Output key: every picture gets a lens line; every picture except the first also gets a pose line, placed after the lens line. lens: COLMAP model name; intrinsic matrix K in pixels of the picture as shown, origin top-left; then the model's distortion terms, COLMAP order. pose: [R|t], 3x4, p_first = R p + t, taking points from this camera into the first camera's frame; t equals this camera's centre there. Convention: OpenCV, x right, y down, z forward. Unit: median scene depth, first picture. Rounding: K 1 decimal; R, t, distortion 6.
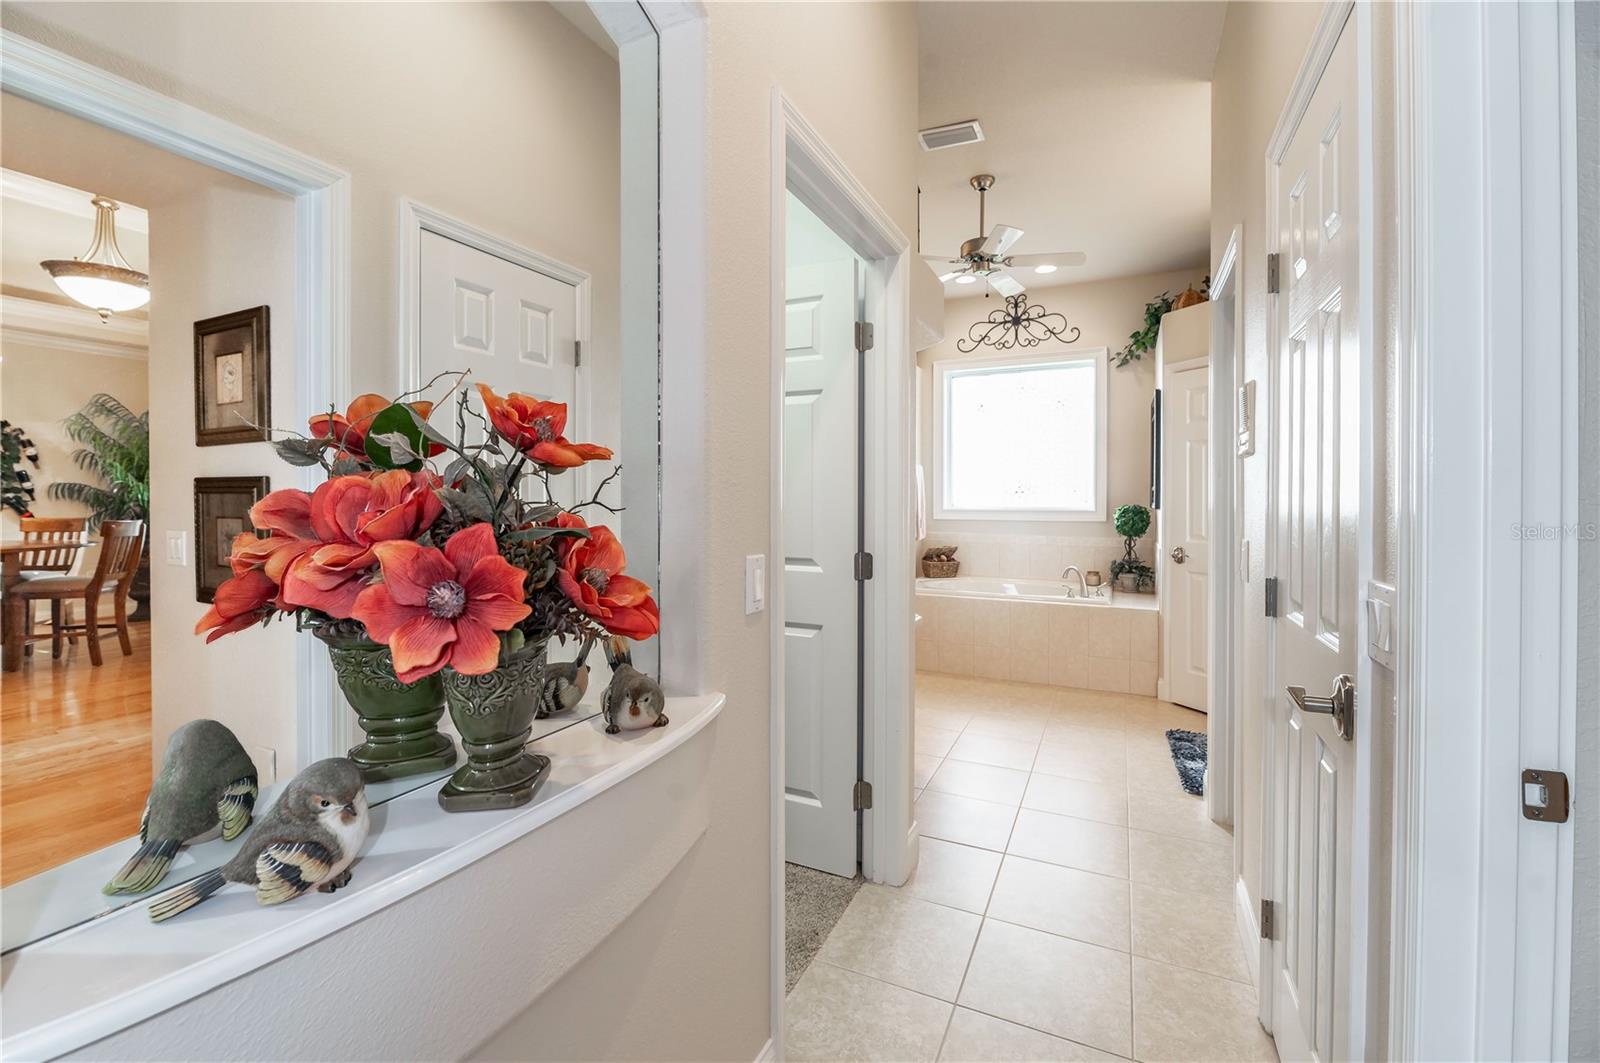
lens RADIAL K [[671.1, 0, 799.8], [0, 671.1, 522.6], [0, 0, 1]] dist [-0.003869, -0.000928]
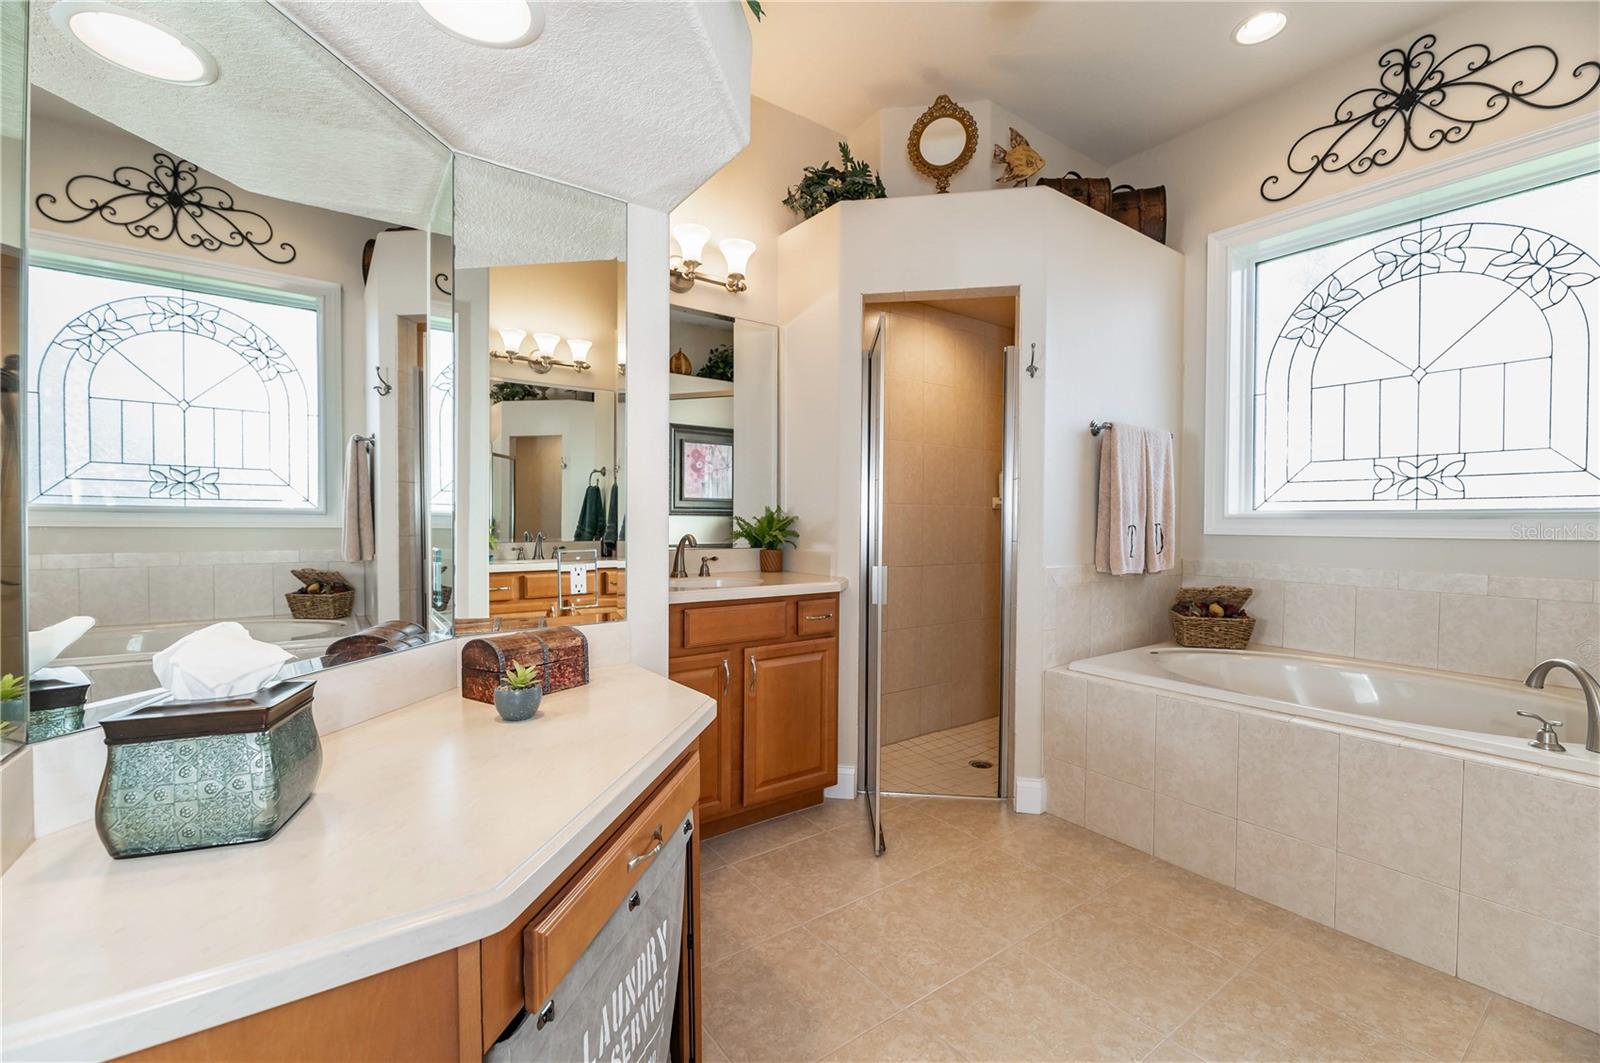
lens RADIAL K [[671.1, 0, 798.7], [0, 671.1, 529.0], [0, 0, 1]] dist [-0.003869, -0.000928]
pose [[0.870958, 0.014381, -0.491147, 0.189024], [-0.012046, 0.999896, 0.007916, -0.009257], [0.491210, -0.000978, 0.871041, 0.402359]]
